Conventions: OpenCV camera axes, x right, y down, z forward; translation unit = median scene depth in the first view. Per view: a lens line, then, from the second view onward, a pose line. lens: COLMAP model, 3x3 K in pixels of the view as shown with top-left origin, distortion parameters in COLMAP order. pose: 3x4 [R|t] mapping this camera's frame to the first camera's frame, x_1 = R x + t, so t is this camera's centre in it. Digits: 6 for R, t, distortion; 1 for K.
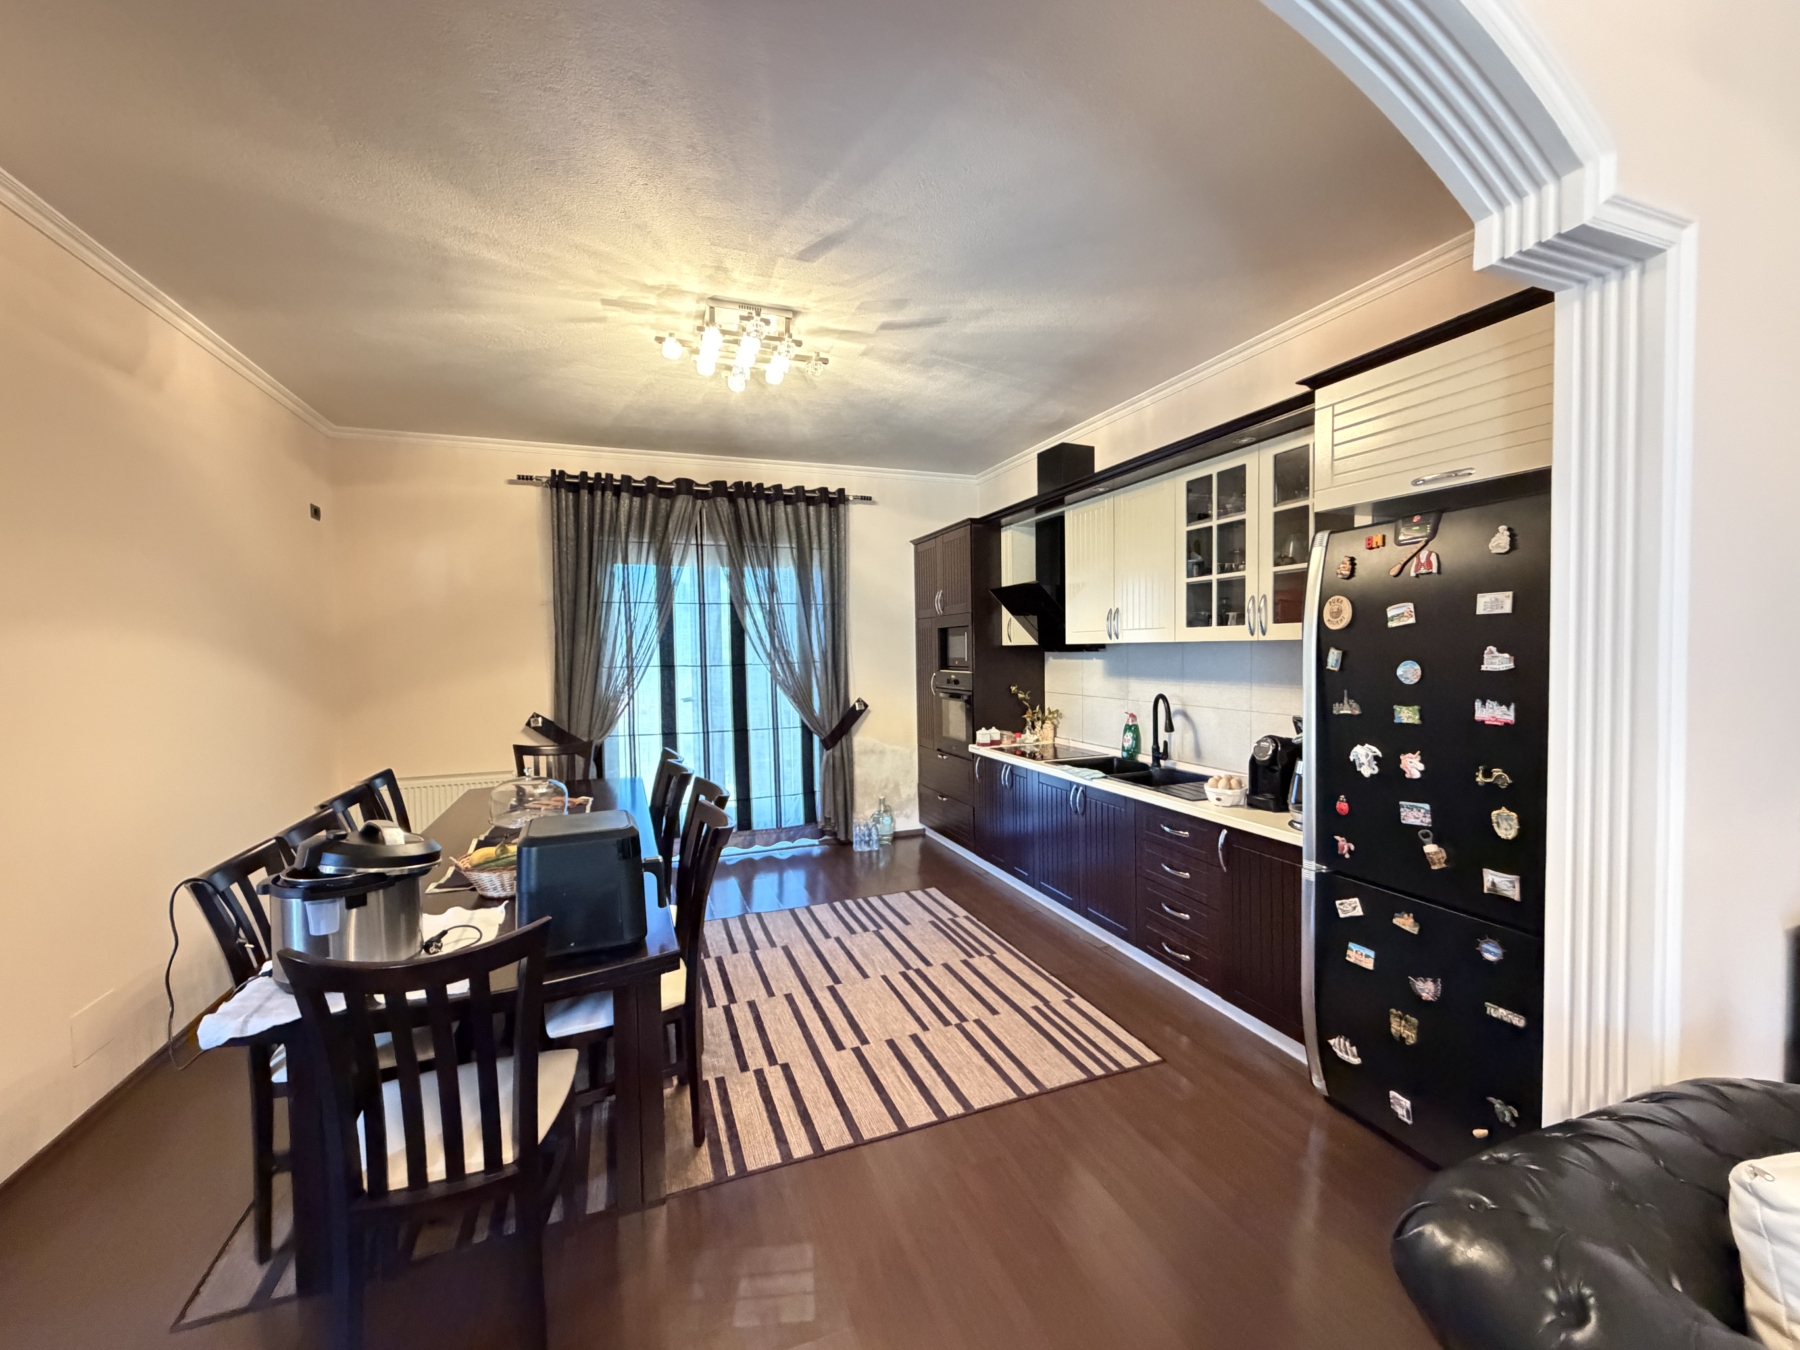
lens RADIAL K [[716.9, 0, 897.6], [0, 716.9, 669.8], [0, 0, 1]] dist [-0.002833, 0.000425]
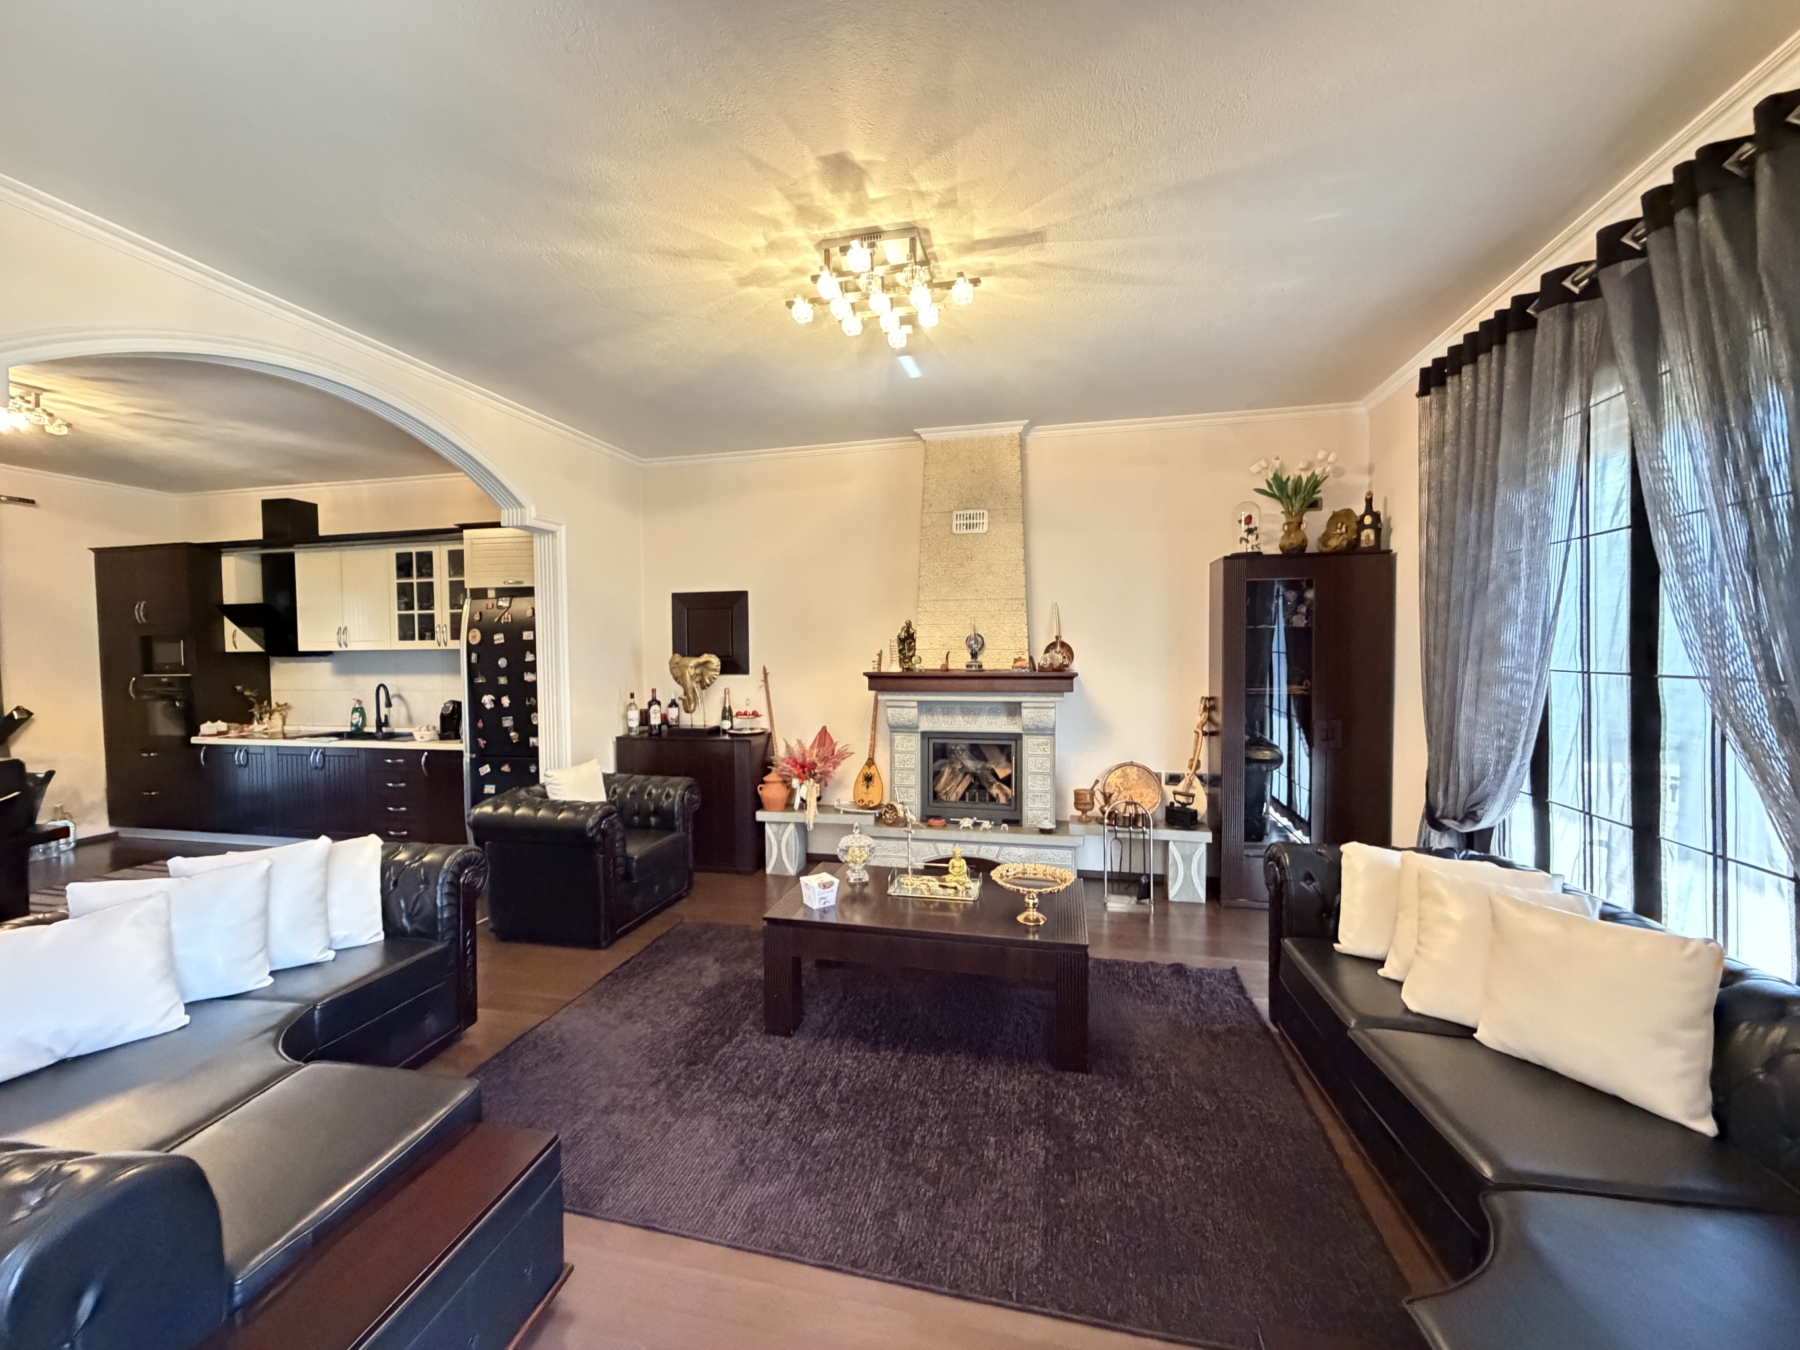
lens RADIAL K [[716.9, 0, 903.2], [0, 716.9, 674.5], [0, 0, 1]] dist [-0.002833, 0.000425]
pose [[0.549943, -0.021139, 0.834935, -0.337007], [0.027636, 0.999593, 0.007105, 0.038778], [-0.834745, 0.019167, 0.550303, -0.879184]]
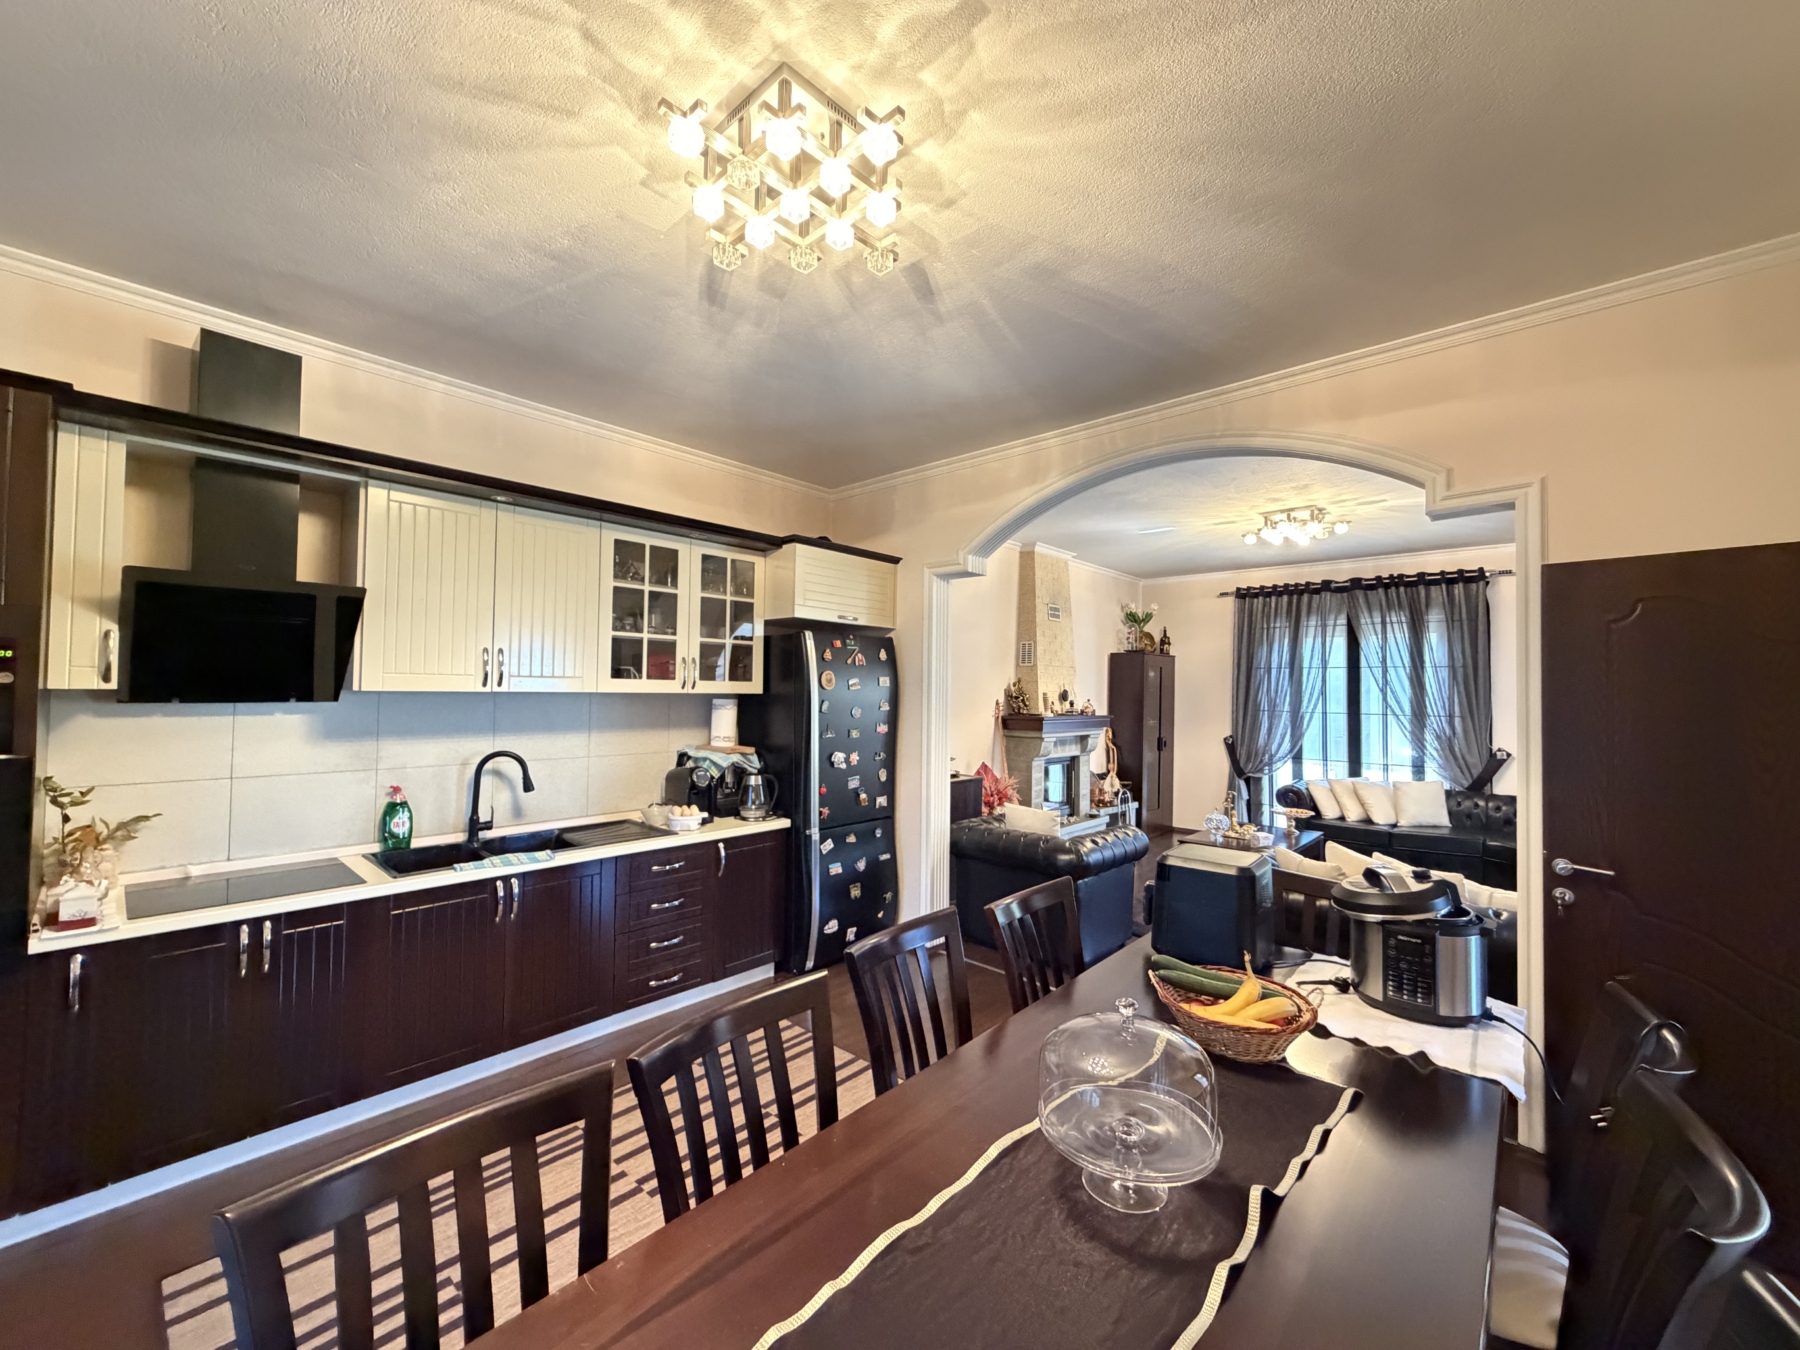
lens RADIAL K [[716.9, 0, 897.2], [0, 716.9, 677.1], [0, 0, 1]] dist [-0.002833, 0.000425]
pose [[-0.446494, 0.024762, 0.894444, -0.705325], [0.019409, 0.999650, -0.017986, -0.034874], [-0.894576, 0.009330, -0.446818, 1.100741]]
